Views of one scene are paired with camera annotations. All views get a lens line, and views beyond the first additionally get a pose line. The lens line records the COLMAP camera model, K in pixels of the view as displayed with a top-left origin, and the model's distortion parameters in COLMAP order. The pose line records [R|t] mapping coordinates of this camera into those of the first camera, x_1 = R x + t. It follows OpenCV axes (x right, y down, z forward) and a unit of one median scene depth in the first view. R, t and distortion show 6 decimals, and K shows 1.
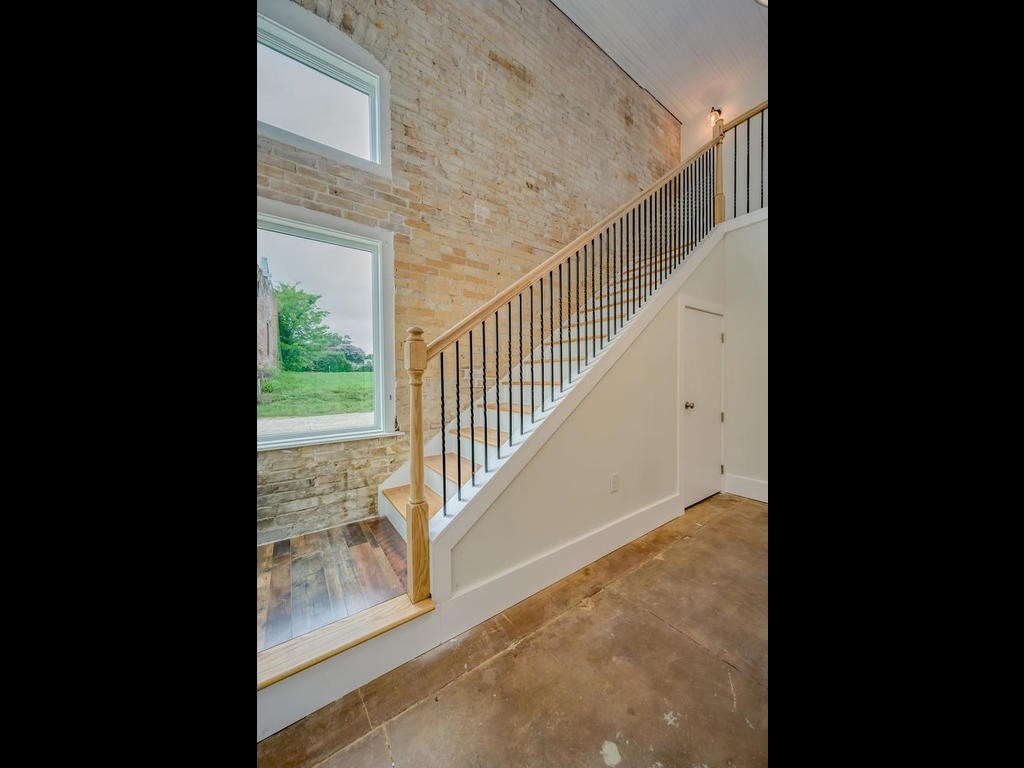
lens RADIAL K [[311.9, 0, 512.0], [0, 311.9, 384.0], [0, 0, 1]] dist [-0.000392, -0.000009]
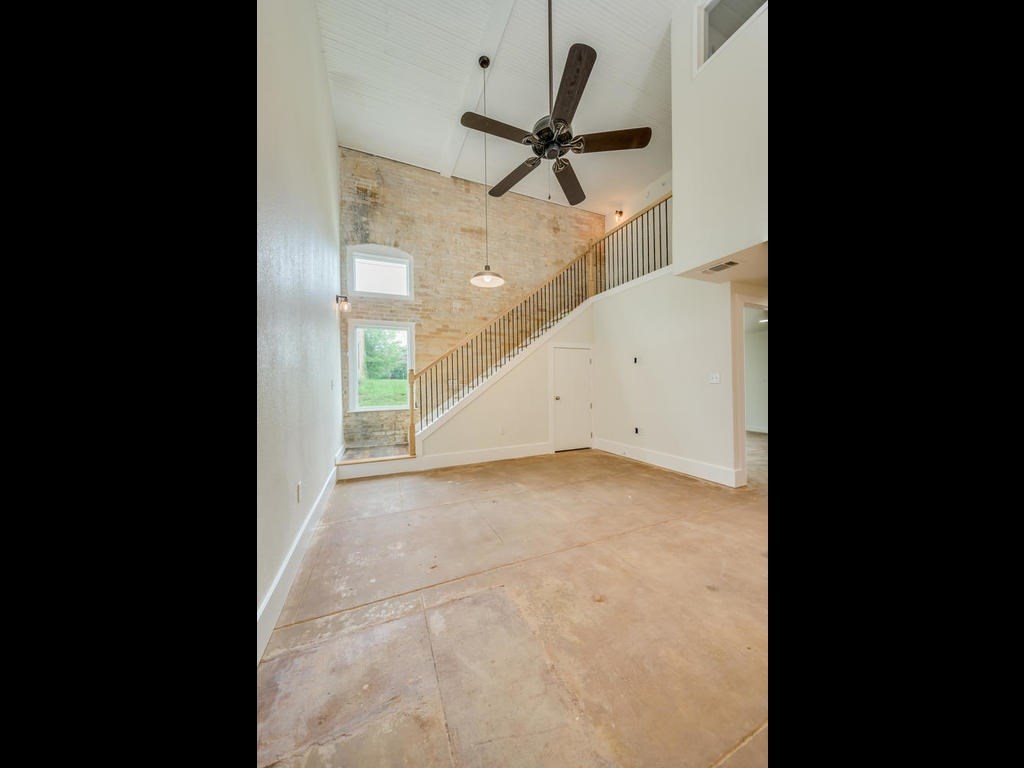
lens RADIAL K [[311.9, 0, 512.0], [0, 311.9, 384.0], [0, 0, 1]] dist [-0.000392, -0.000009]
pose [[0.980649, -0.004898, -0.195714, 0.760679], [0.001617, 0.999856, -0.016922, 0.015905], [0.195769, 0.016278, 0.980515, -1.103390]]
